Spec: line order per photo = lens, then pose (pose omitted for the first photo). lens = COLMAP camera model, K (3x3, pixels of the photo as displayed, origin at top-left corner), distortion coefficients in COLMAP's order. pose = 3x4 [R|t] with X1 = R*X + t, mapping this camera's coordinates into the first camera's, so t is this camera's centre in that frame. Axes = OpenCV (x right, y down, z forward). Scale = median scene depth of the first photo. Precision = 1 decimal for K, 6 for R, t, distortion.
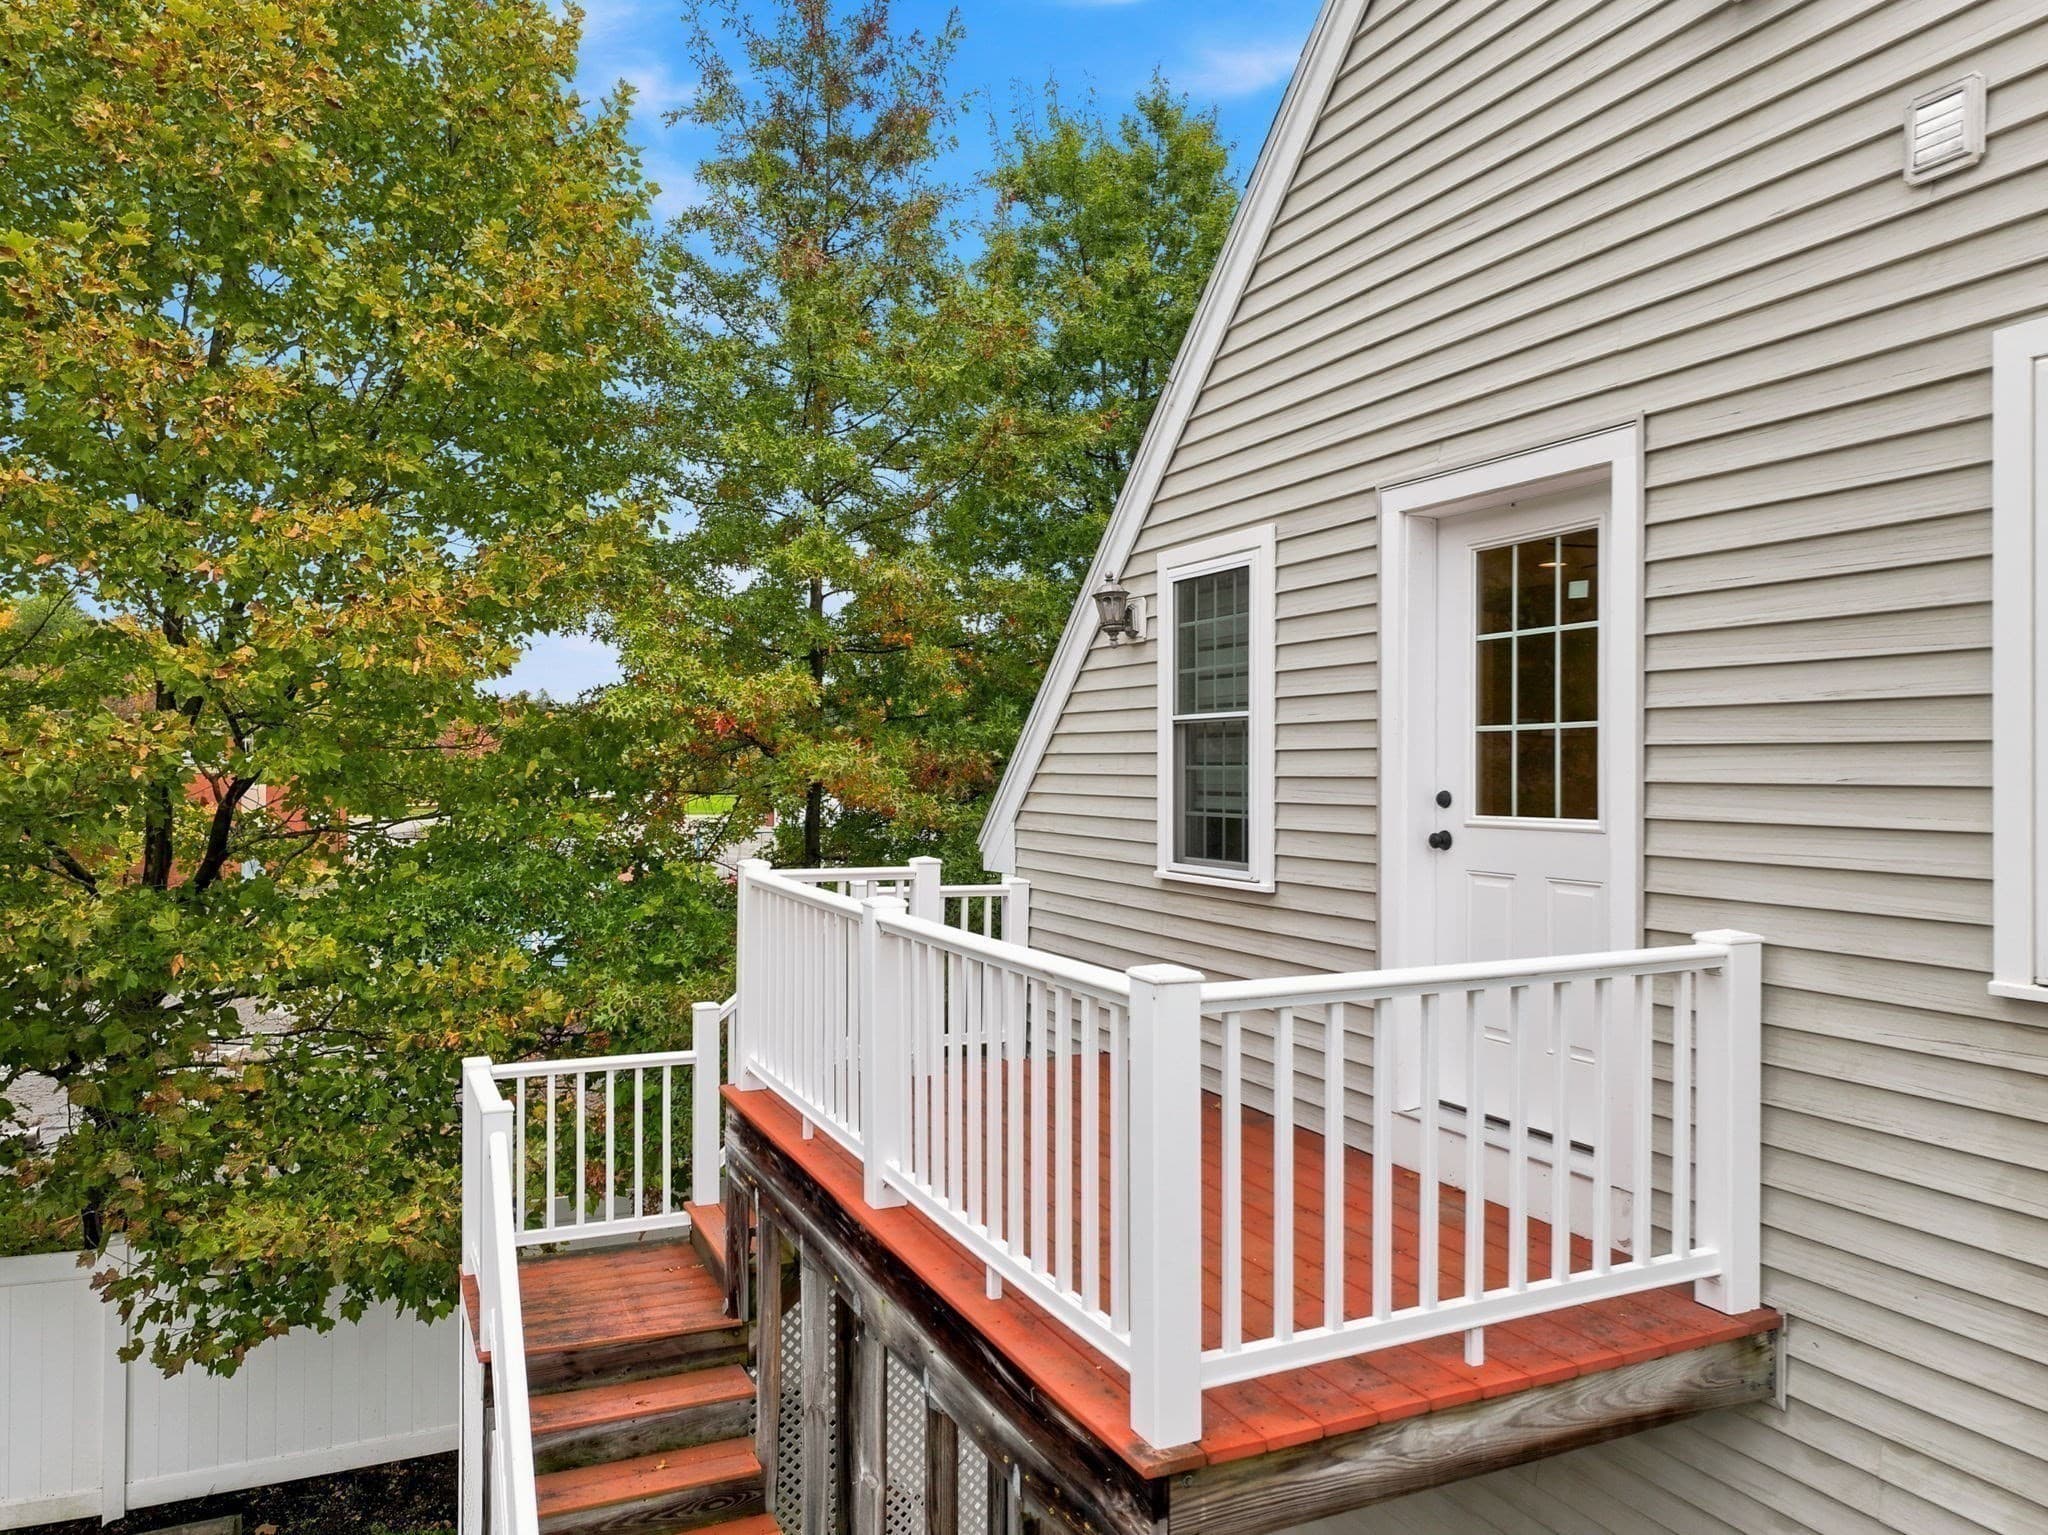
lens RADIAL K [[1452.0, 0, 1019.6], [0, 1452.0, 768.7], [0, 0, 1]] dist [0.011056, -0.000210]
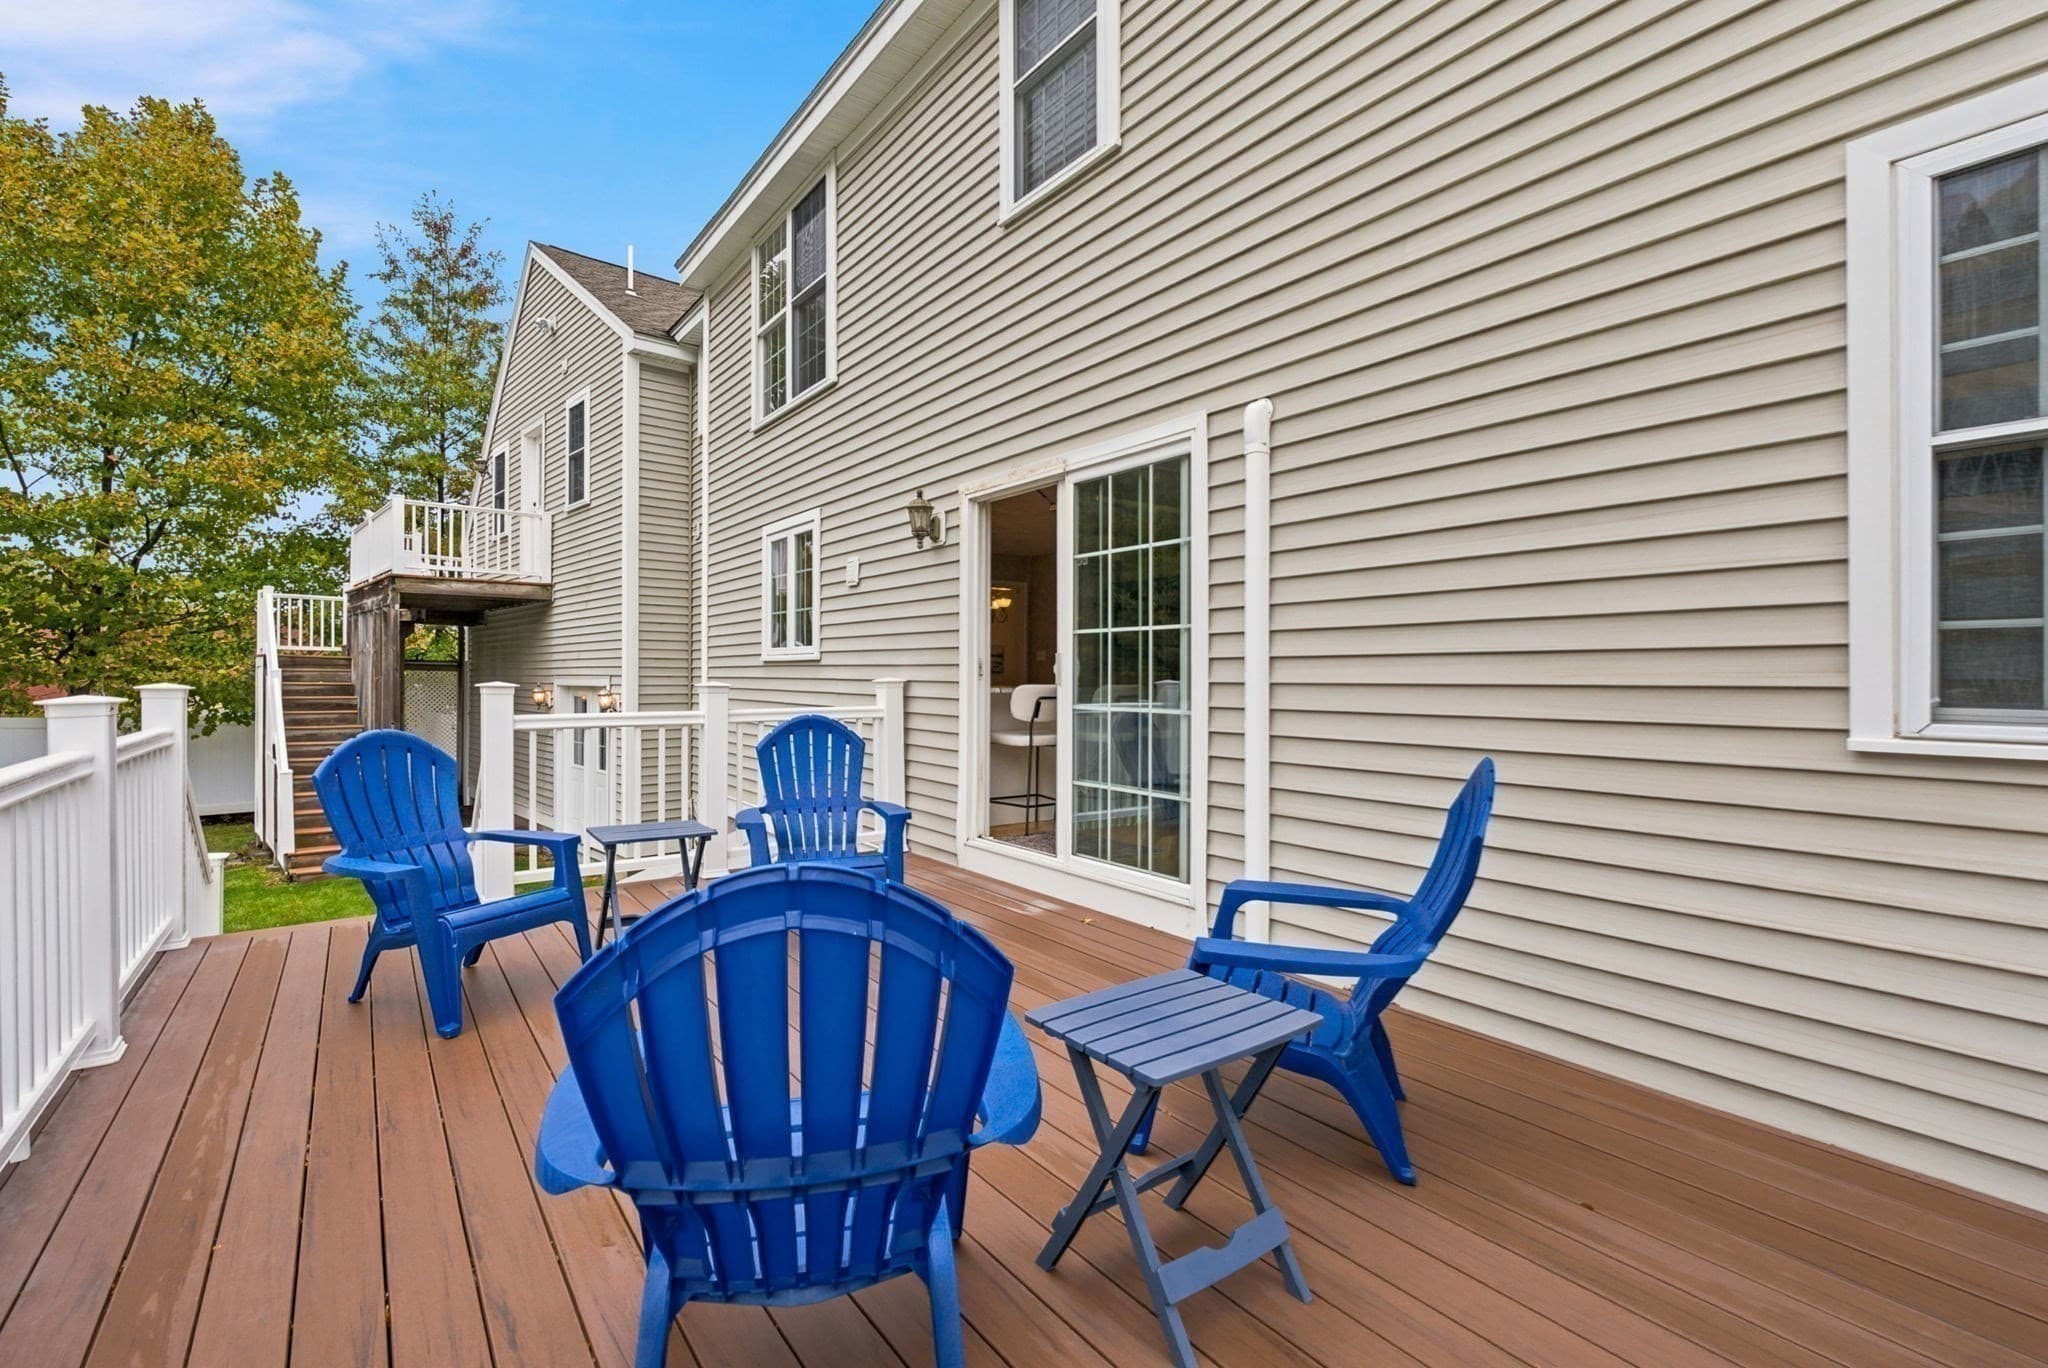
lens RADIAL K [[937.4, 0, 1013.8], [0, 937.4, 678.2], [0, 0, 1]] dist [-0.004960, -0.000133]
pose [[0.953092, 0.001314, 0.302677, 0.428873], [-0.001254, 0.999999, -0.000393, 0.284144], [-0.302677, -0.000005, 0.953093, -1.078286]]
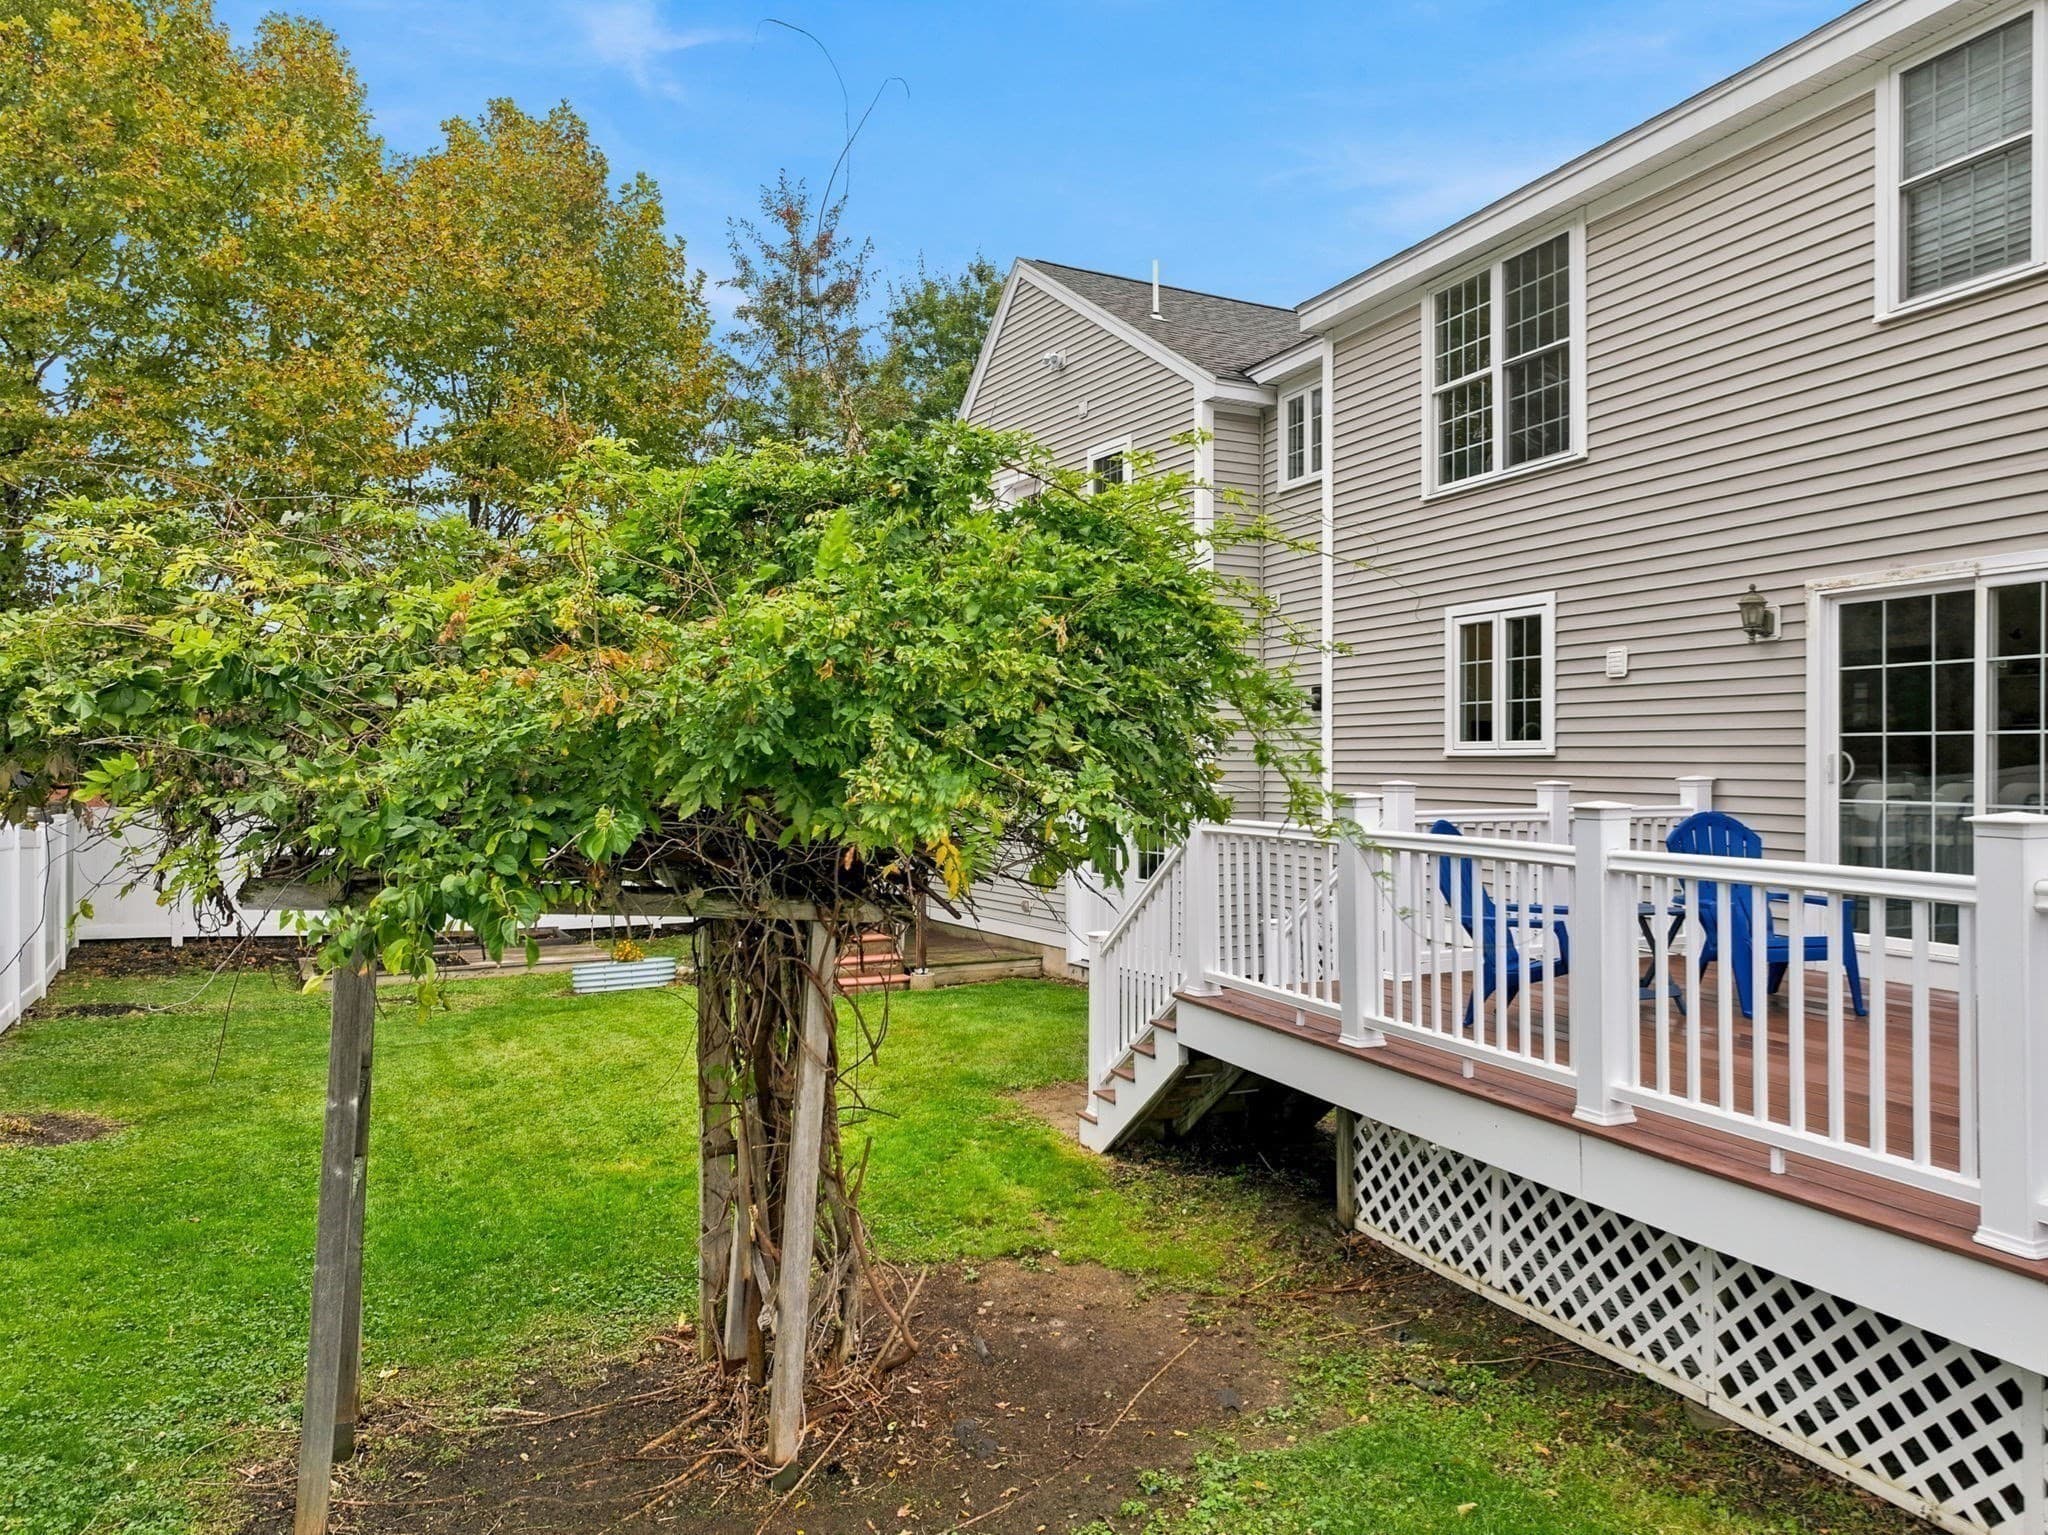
lens RADIAL K [[1452.0, 0, 1019.6], [0, 1452.0, 768.7], [0, 0, 1]] dist [0.011056, -0.000210]
pose [[0.997505, -0.001306, 0.070589, 0.024934], [0.001342, 0.999999, -0.000459, 0.278628], [-0.070588, 0.000553, 0.997505, -1.368800]]
